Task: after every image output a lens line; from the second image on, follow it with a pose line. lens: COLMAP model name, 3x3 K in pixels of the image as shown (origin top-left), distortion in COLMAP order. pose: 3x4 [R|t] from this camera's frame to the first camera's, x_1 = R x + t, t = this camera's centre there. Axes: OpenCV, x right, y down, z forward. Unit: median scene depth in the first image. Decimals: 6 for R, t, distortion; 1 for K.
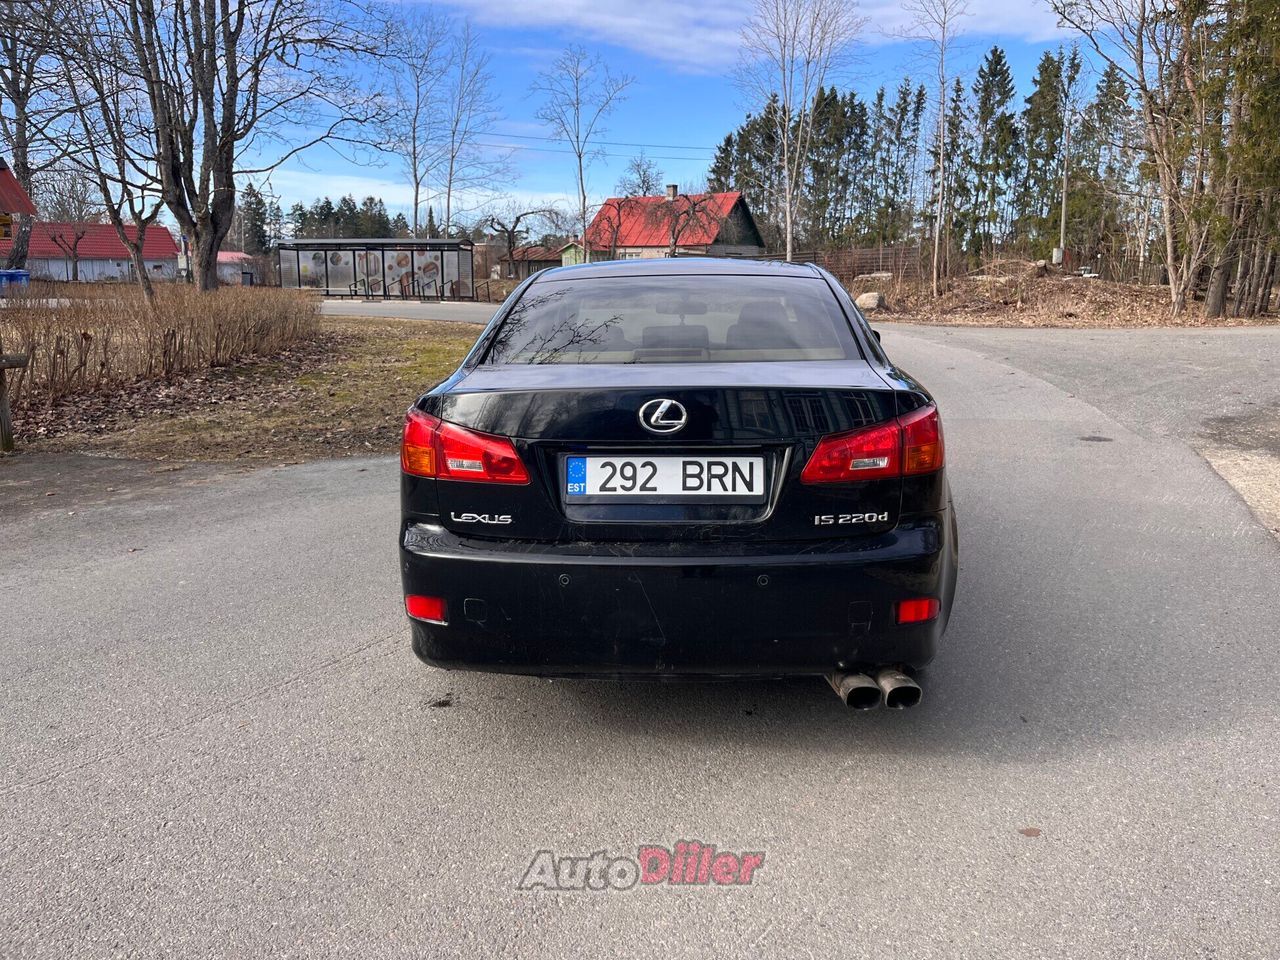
lens RADIAL K [[954.4, 0, 649.1], [0, 954.4, 485.2], [0, 0, 1]] dist [0.027202, -0.004192]
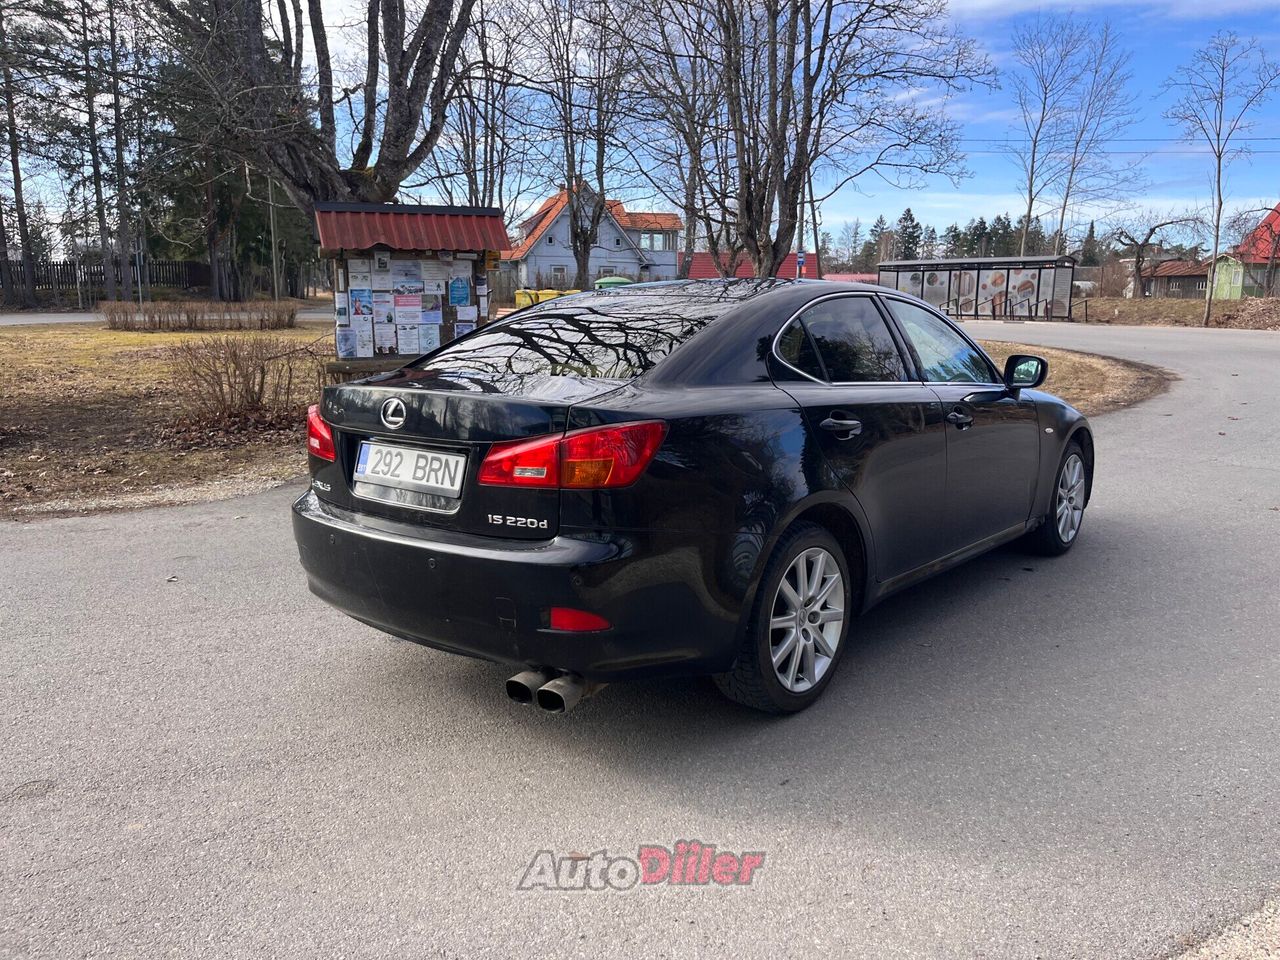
lens RADIAL K [[964.3, 0, 646.6], [0, 964.3, 476.3], [0, 0, 1]] dist [0.053648, -0.081872]
pose [[0.812233, 0.102643, -0.574231, 0.947596], [-0.120477, 0.992691, 0.007030, -0.040919], [0.570756, 0.063471, 0.818663, 0.192040]]
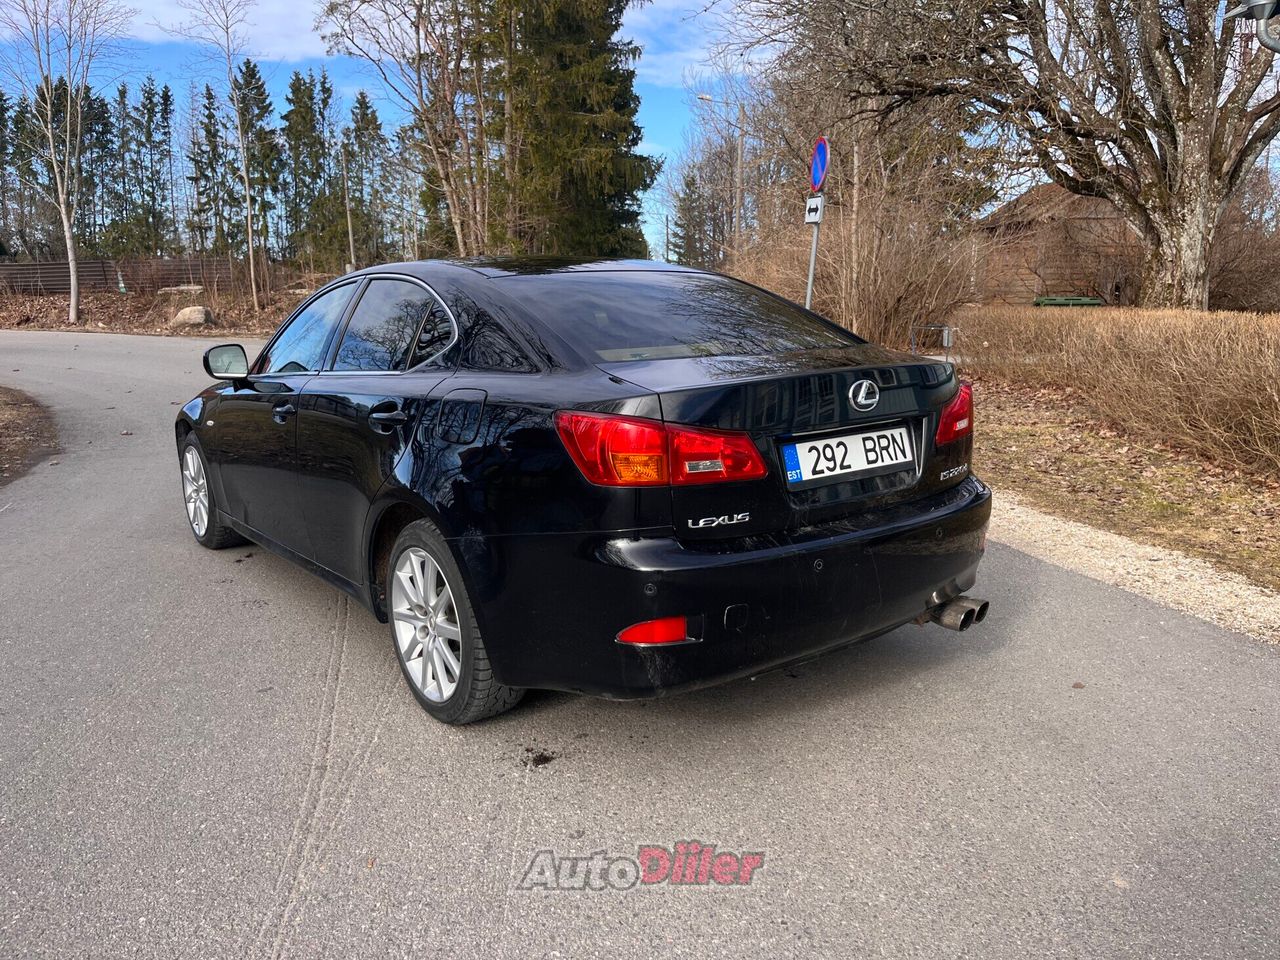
lens RADIAL K [[964.3, 0, 646.6], [0, 964.3, 476.3], [0, 0, 1]] dist [0.053648, -0.081872]
pose [[0.748954, -0.121855, 0.651321, -0.861397], [0.139399, 0.989923, 0.024909, -0.043192], [-0.647793, 0.072137, 0.758393, 0.335440]]
